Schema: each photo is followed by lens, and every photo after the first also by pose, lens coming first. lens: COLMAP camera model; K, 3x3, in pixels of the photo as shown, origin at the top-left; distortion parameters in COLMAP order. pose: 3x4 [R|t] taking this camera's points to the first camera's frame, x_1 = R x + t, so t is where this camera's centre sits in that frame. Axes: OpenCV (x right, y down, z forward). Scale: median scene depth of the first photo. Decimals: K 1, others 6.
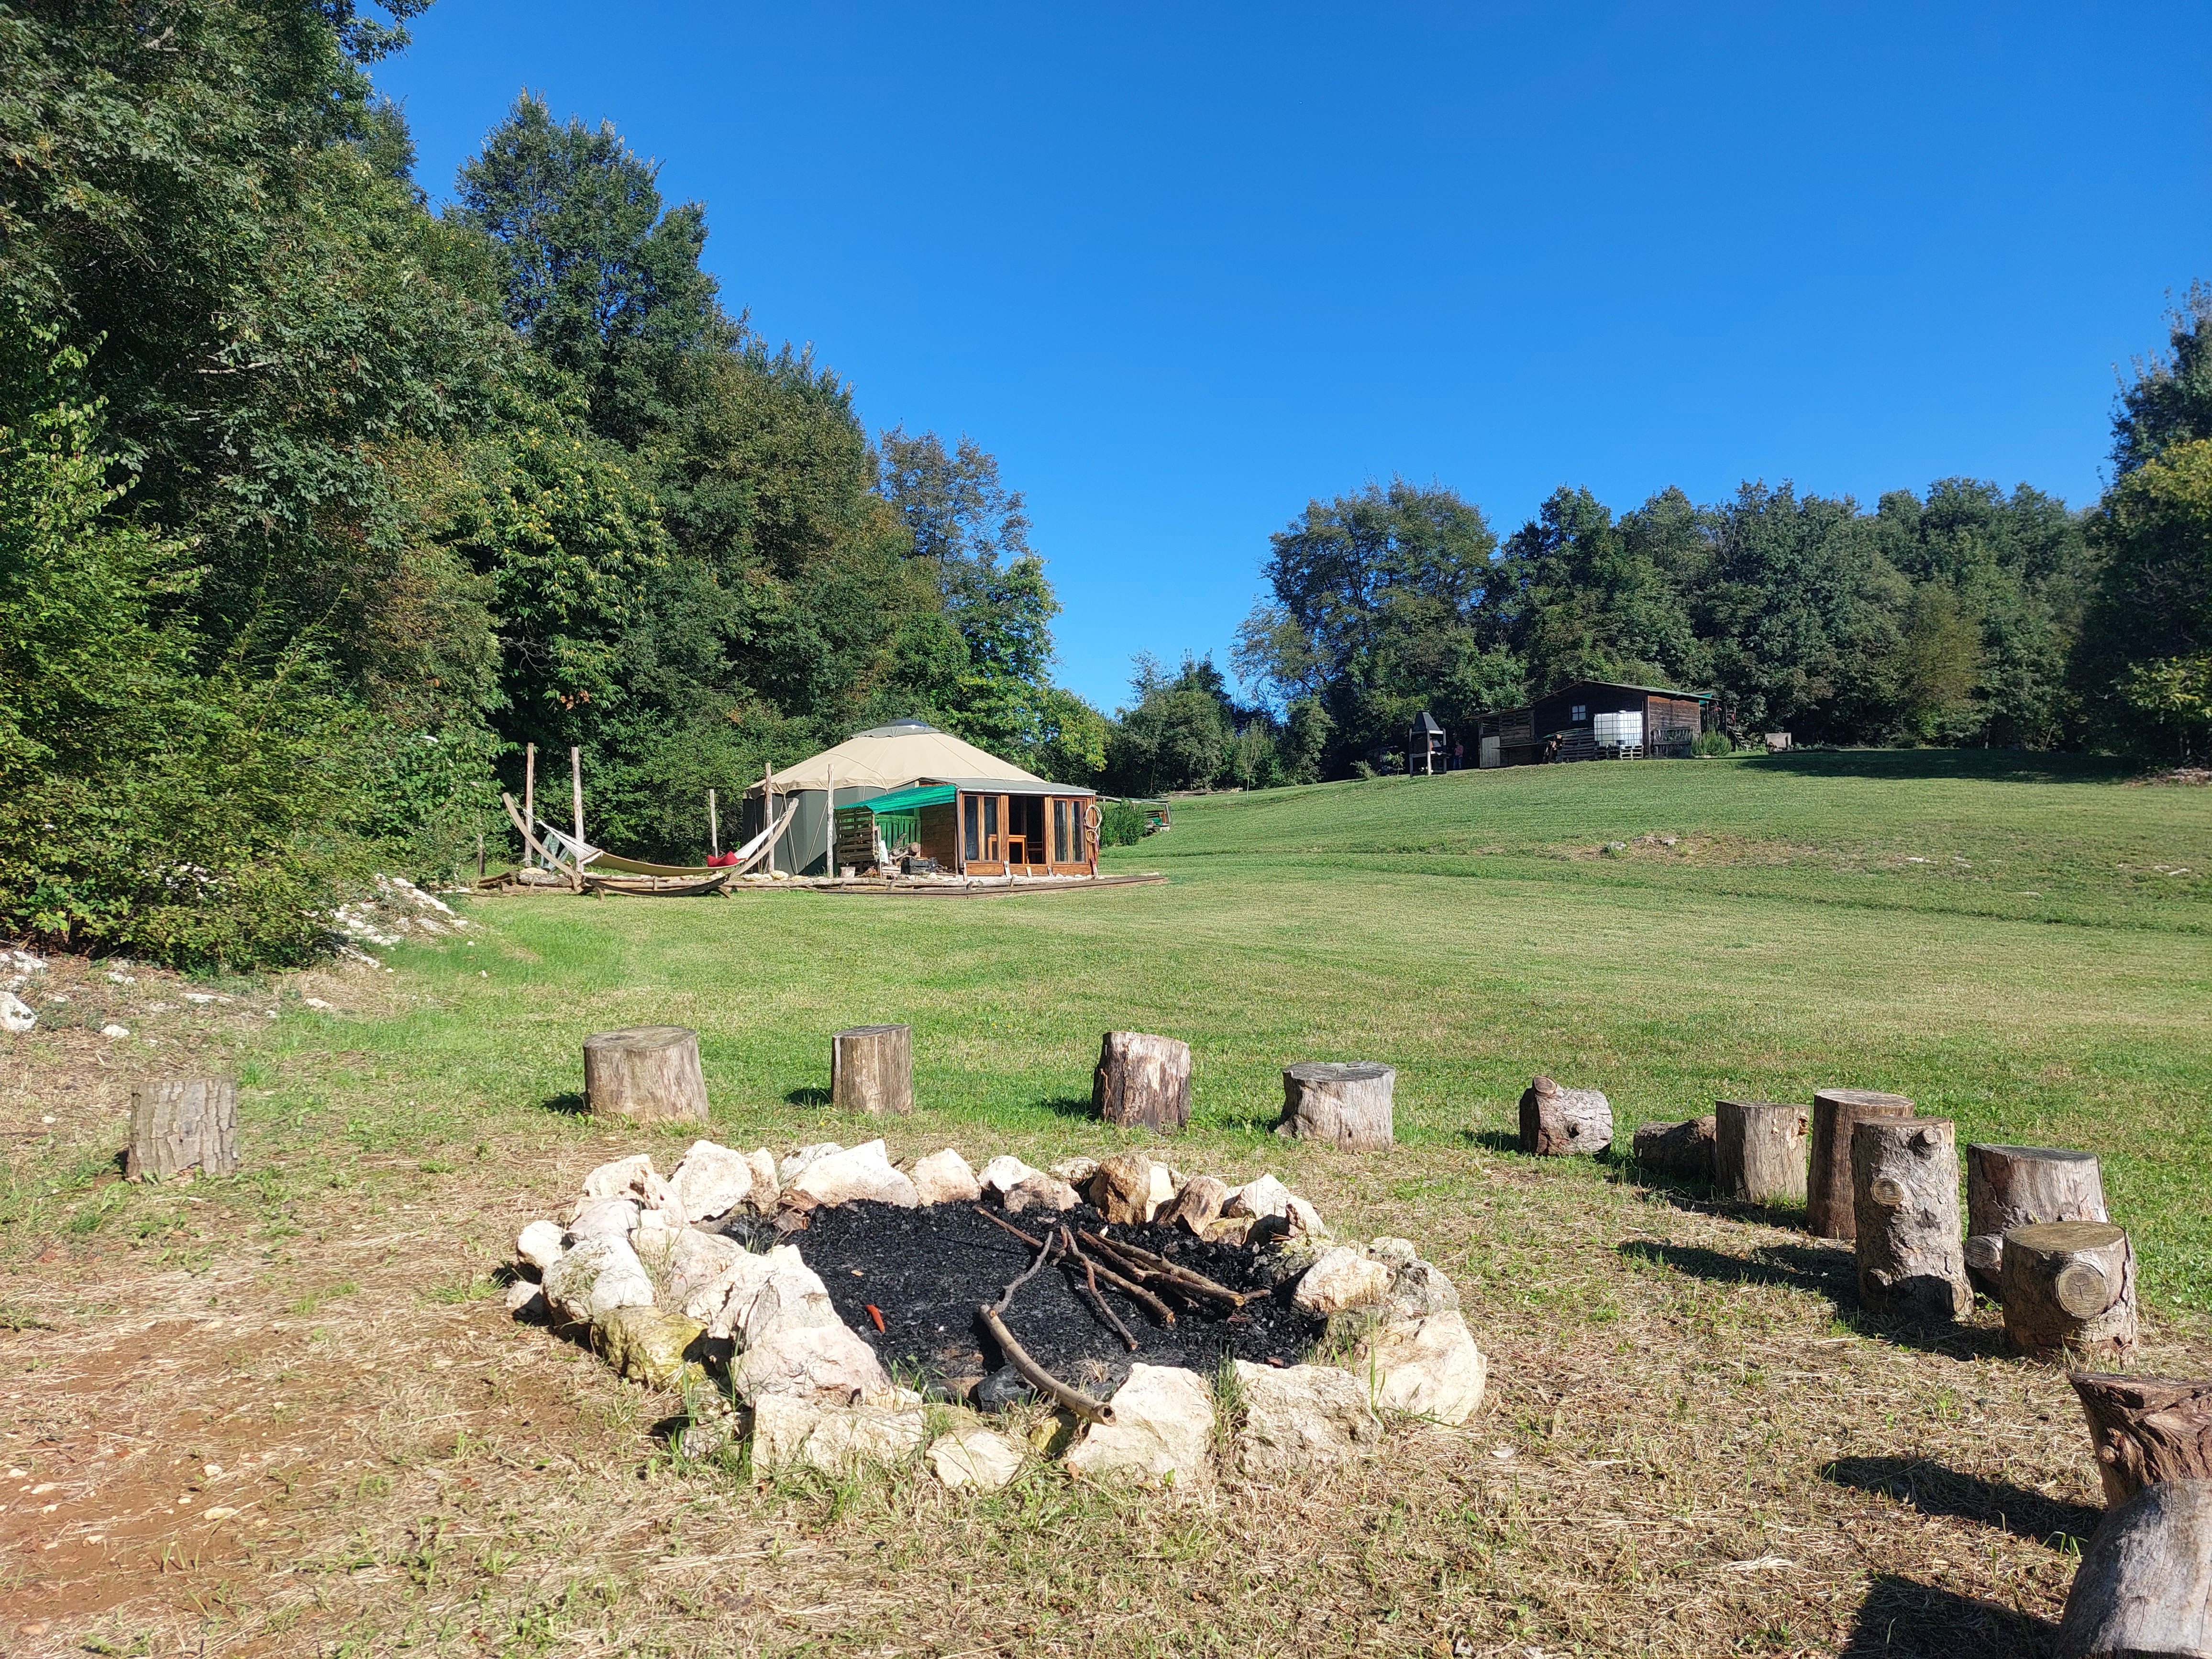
lens RADIAL K [[1628.5, 0, 1106.3], [0, 1628.5, 863.3], [0, 0, 1]] dist [0.111013, -0.002050]
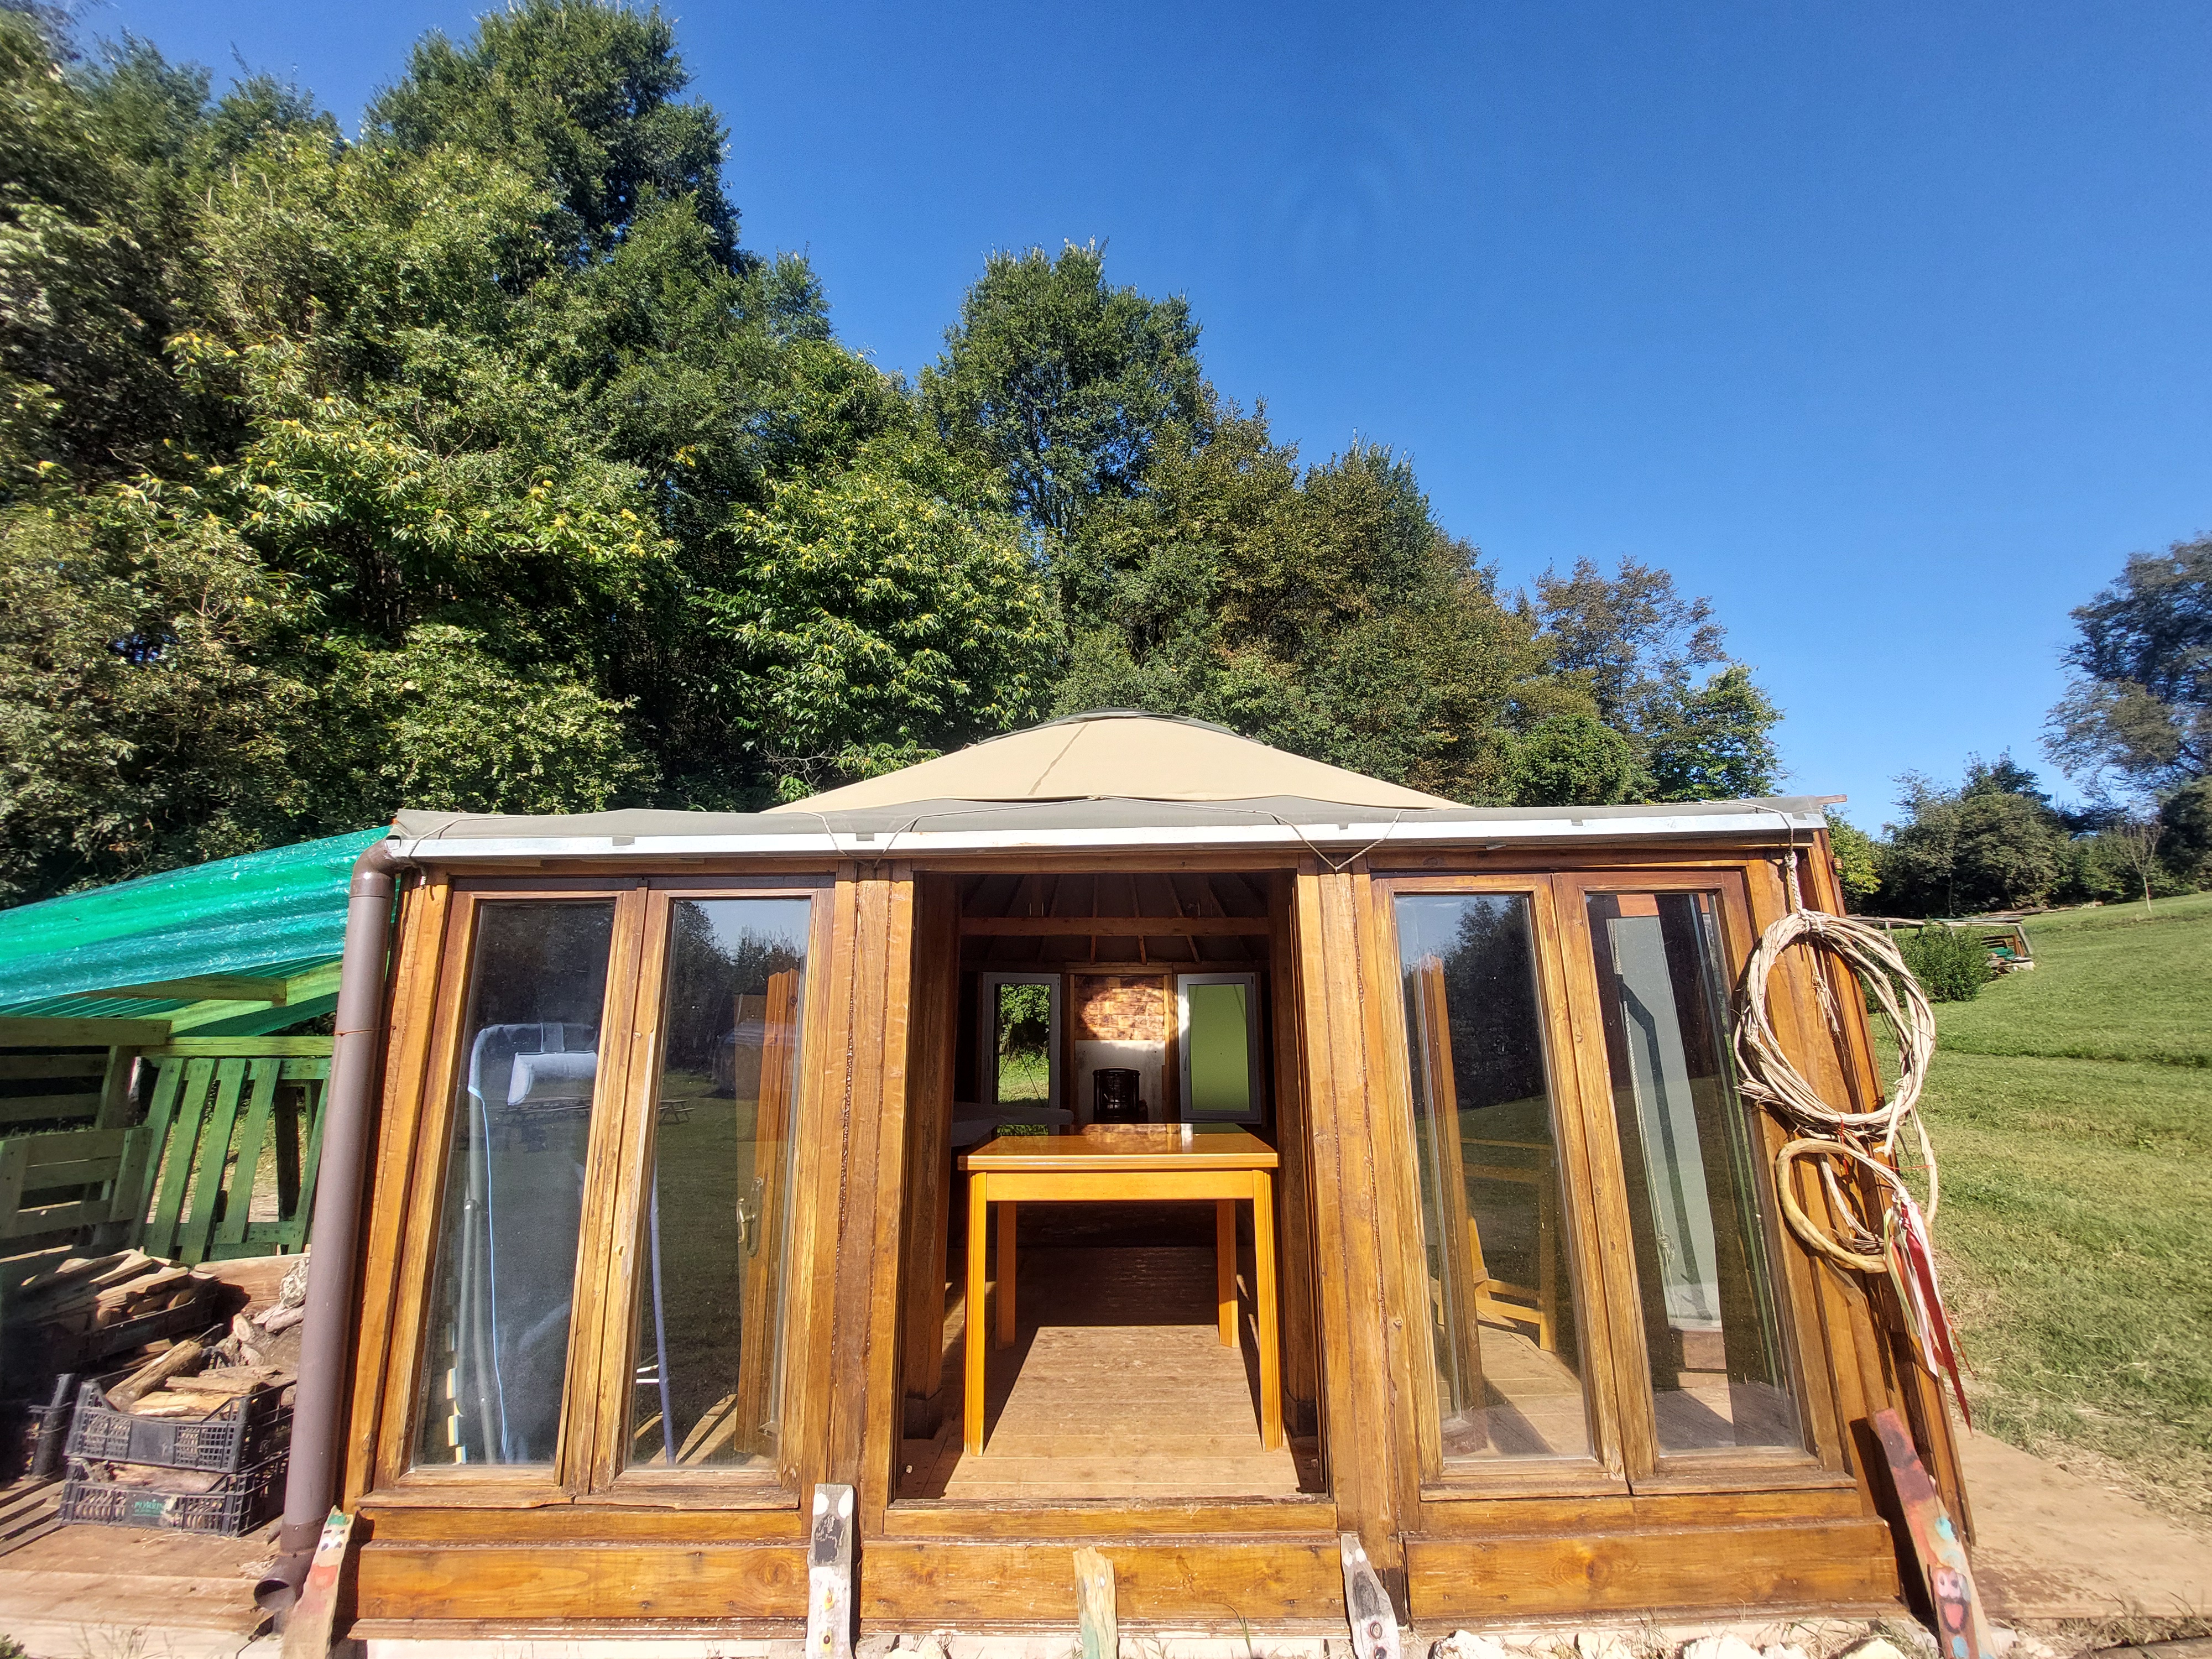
lens RADIAL K [[879.5, 0, 1106.0], [0, 879.5, 829.5], [0, 0, 1]] dist [-0.032504, 0.005683]
pose [[0.745028, -0.140324, -0.652106, -0.006414], [0.020190, 0.981918, -0.188227, -0.020338], [0.666727, 0.127068, 0.734390, 0.596661]]
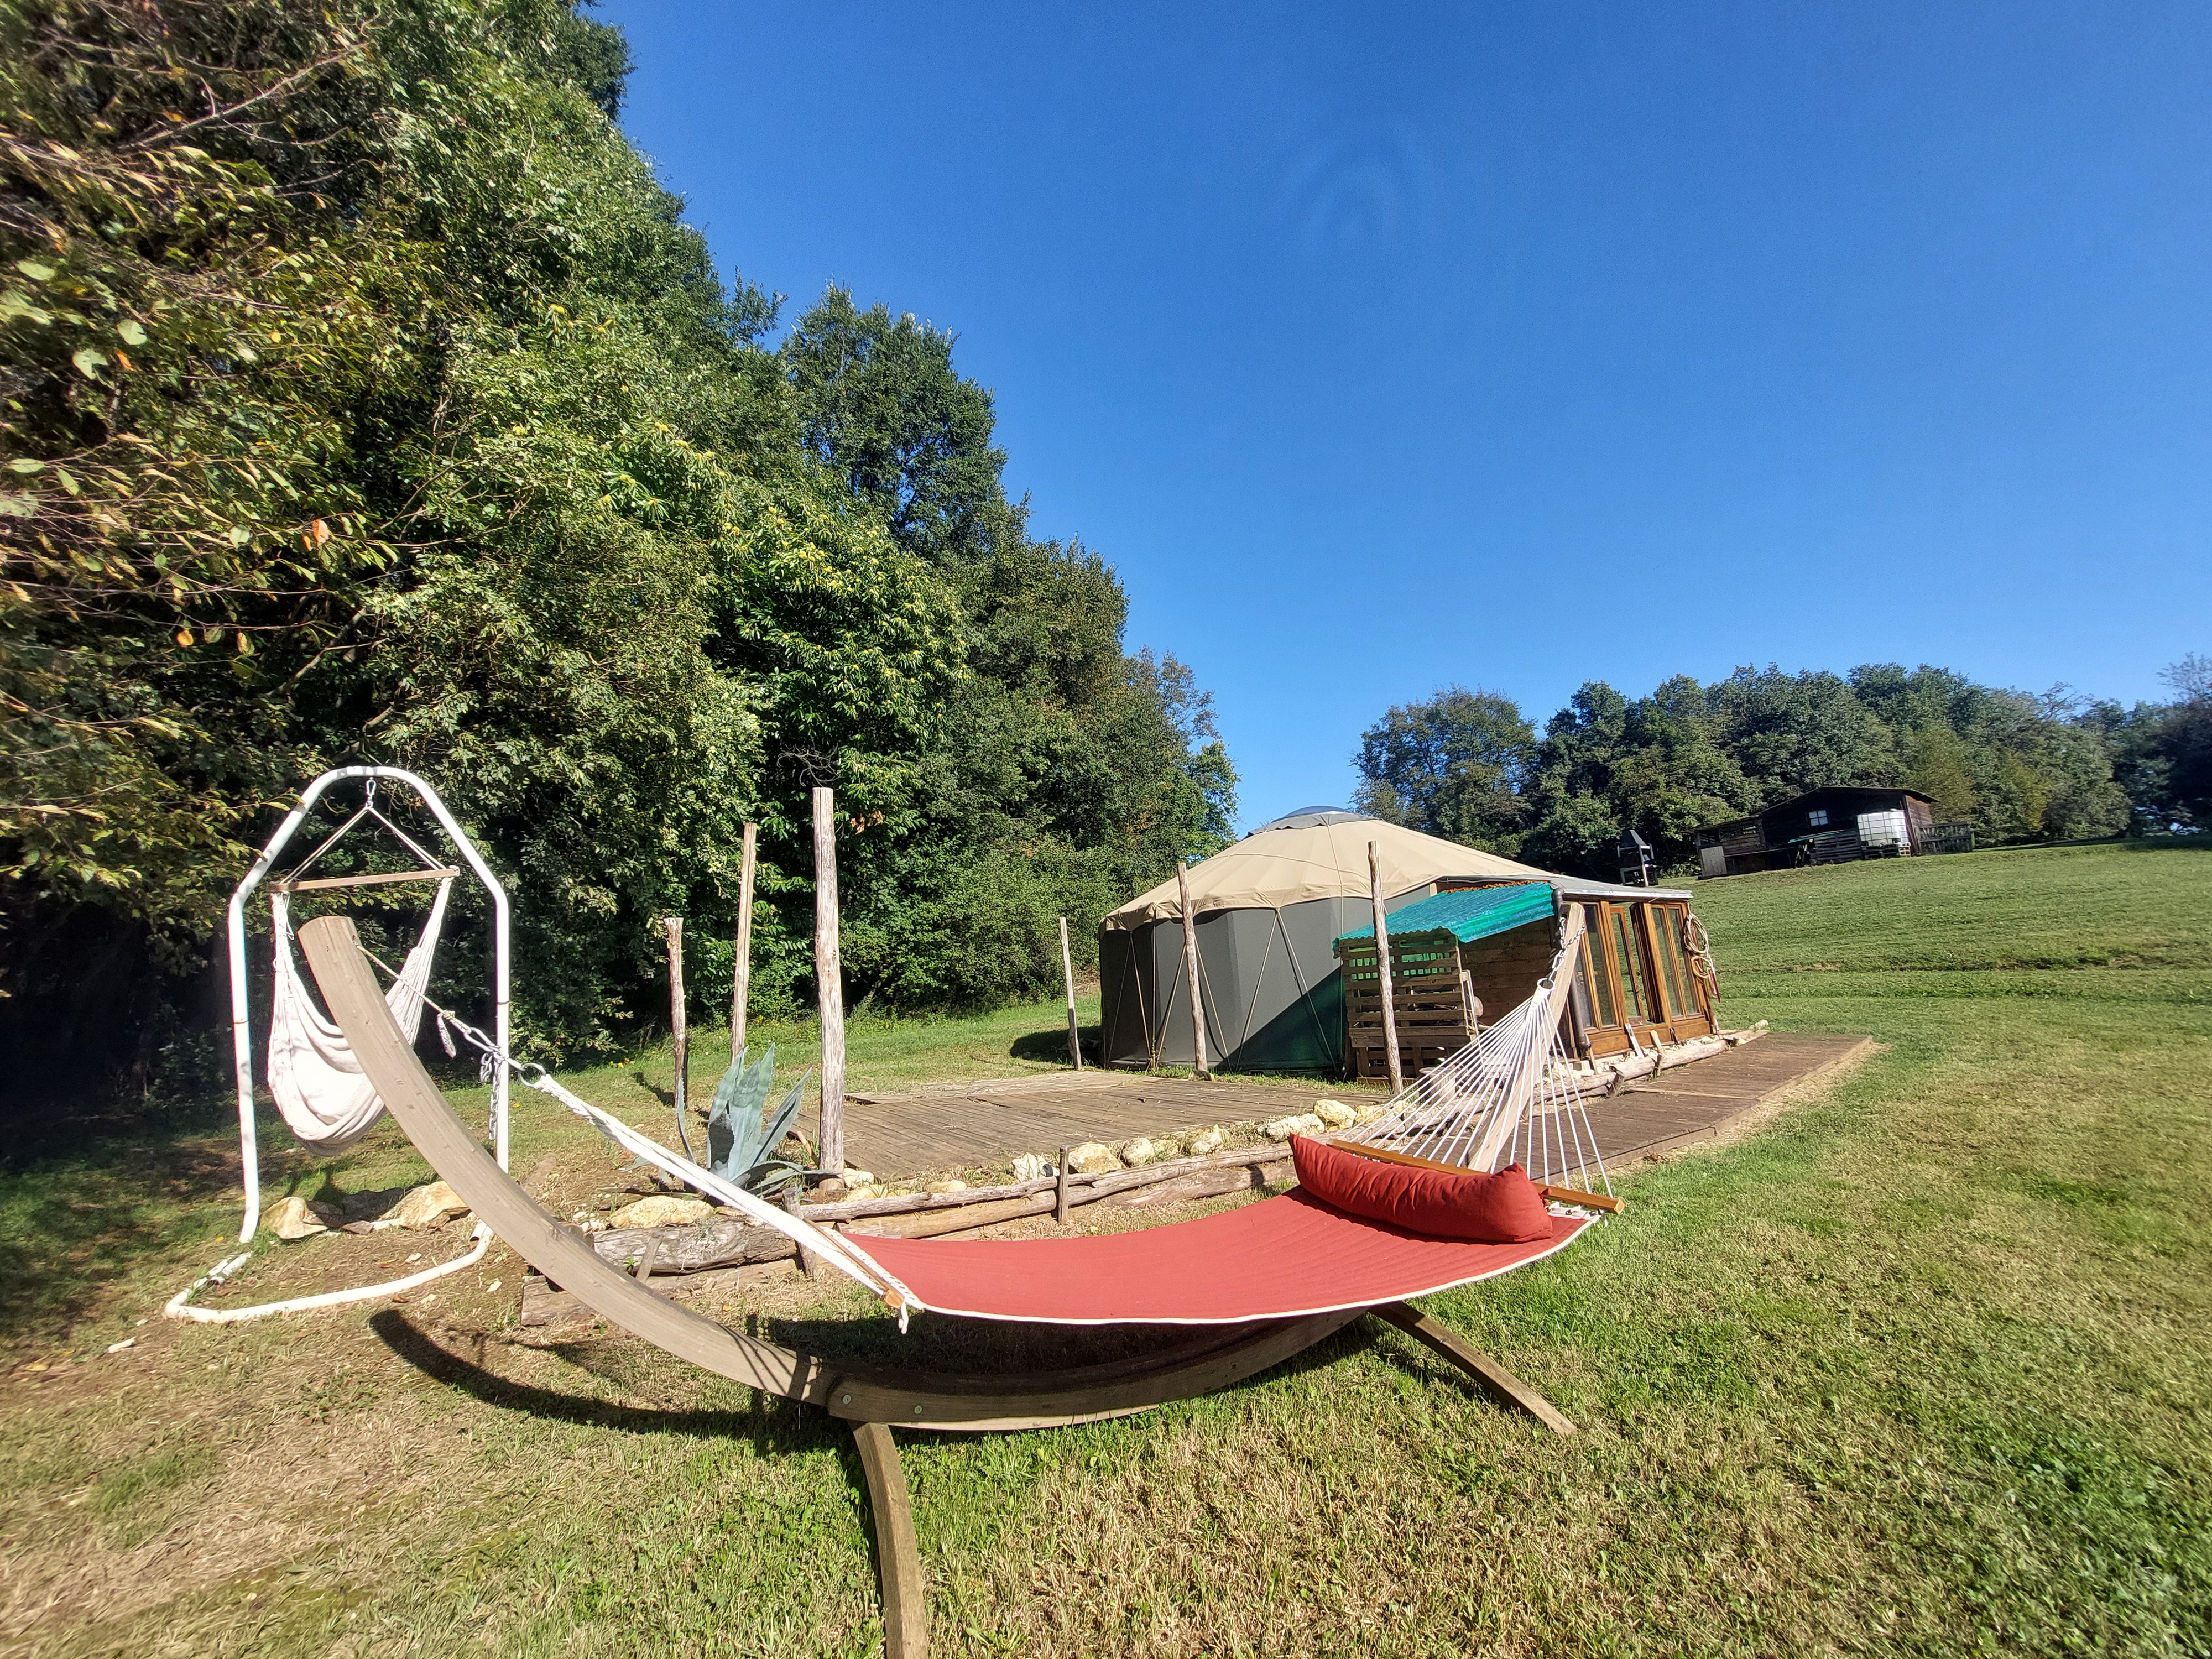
lens RADIAL K [[882.4, 0, 1098.4], [0, 882.4, 825.7], [0, 0, 1]] dist [0.000770, -0.014255]
pose [[0.996074, -0.051158, -0.072248, -0.131116], [0.039131, 0.986497, -0.159039, -0.016529], [0.079409, 0.155587, 0.984625, 0.430846]]
